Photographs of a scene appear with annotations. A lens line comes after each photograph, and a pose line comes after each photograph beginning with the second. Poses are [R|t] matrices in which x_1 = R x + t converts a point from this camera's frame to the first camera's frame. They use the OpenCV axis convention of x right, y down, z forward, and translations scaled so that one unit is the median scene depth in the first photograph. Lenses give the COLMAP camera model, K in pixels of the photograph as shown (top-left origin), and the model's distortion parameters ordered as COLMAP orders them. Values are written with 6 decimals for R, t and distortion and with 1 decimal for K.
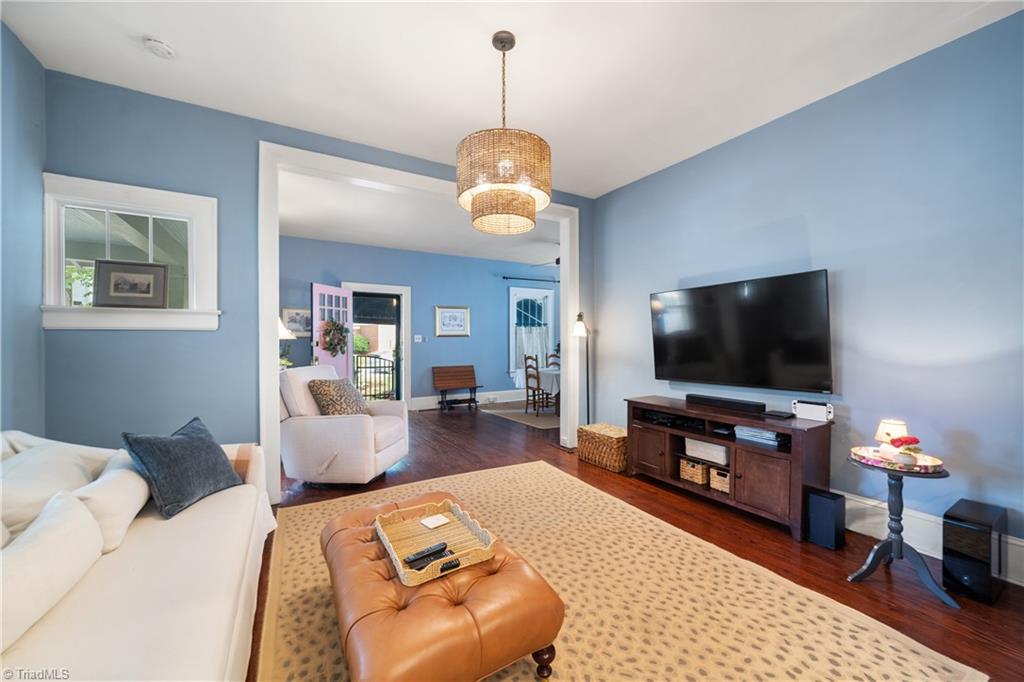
lens RADIAL K [[396.2, 0, 518.0], [0, 396.2, 341.8], [0, 0, 1]] dist [-0.009015, 0.003003]
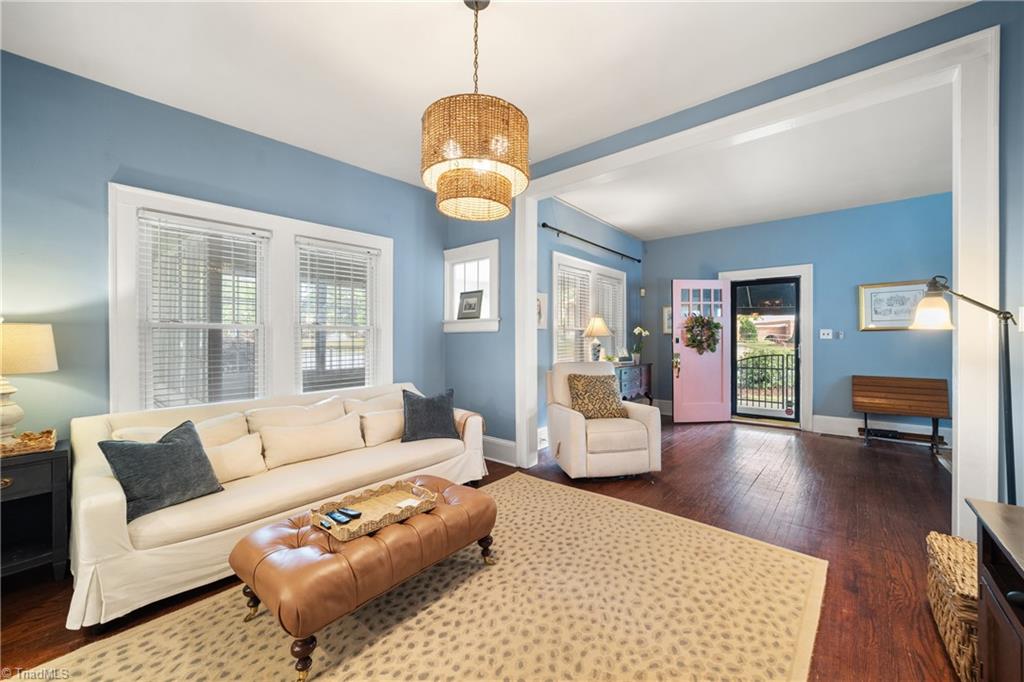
lens RADIAL K [[396.2, 0, 514.4], [0, 396.2, 338.8], [0, 0, 1]] dist [-0.009015, 0.003003]
pose [[0.322603, 0.007960, -0.946501, 0.265661], [0.001149, 0.999961, 0.008801, -0.007042], [0.946534, -0.003927, 0.322581, 0.259525]]
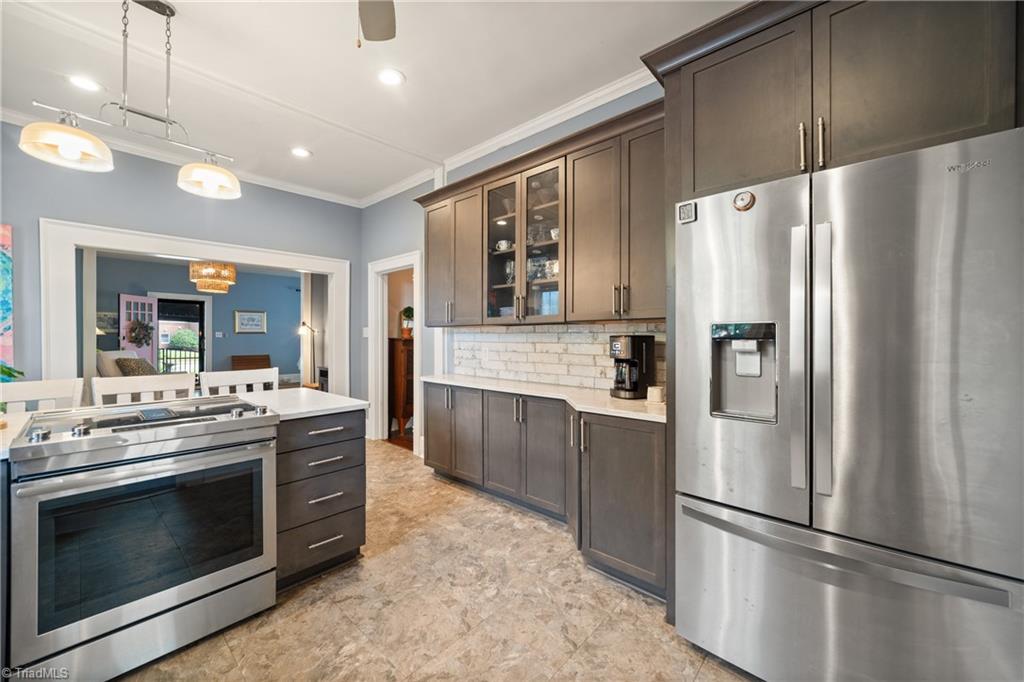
lens RADIAL K [[396.2, 0, 517.5], [0, 396.2, 338.0], [0, 0, 1]] dist [-0.009015, 0.003003]
pose [[0.952482, 0.004727, 0.304559, 0.332570], [-0.005009, 0.999987, 0.000145, -0.001802], [-0.304555, -0.001664, 0.952493, -0.632474]]
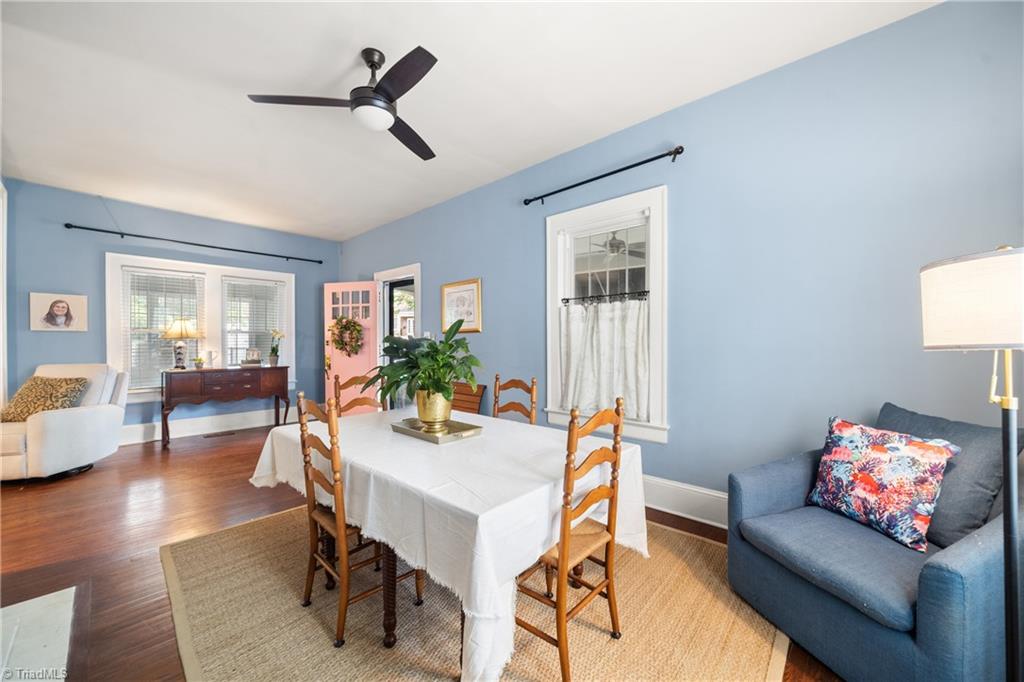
lens RADIAL K [[404.6, 0, 517.2], [0, 404.6, 343.2], [0, 0, 1]] dist [-0.011435, -0.000074]
pose [[0.289050, 0.002541, -0.957311, 0.495026], [0.000540, 0.999996, 0.002817, -0.000271], [0.957314, -0.001331, 0.289048, 1.041110]]
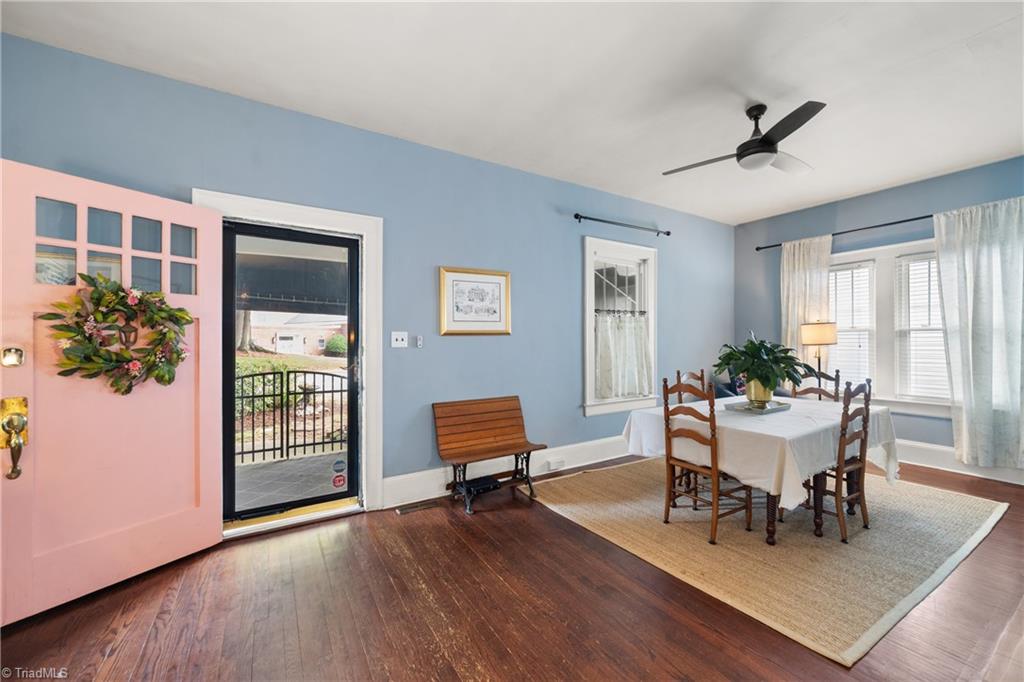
lens RADIAL K [[396.2, 0, 518.7], [0, 396.2, 343.9], [0, 0, 1]] dist [-0.009015, 0.003003]
pose [[0.999646, -0.000647, 0.026612, -0.146981], [0.000540, 0.999992, 0.004020, -0.005719], [-0.026615, -0.004005, 0.999638, 0.621478]]
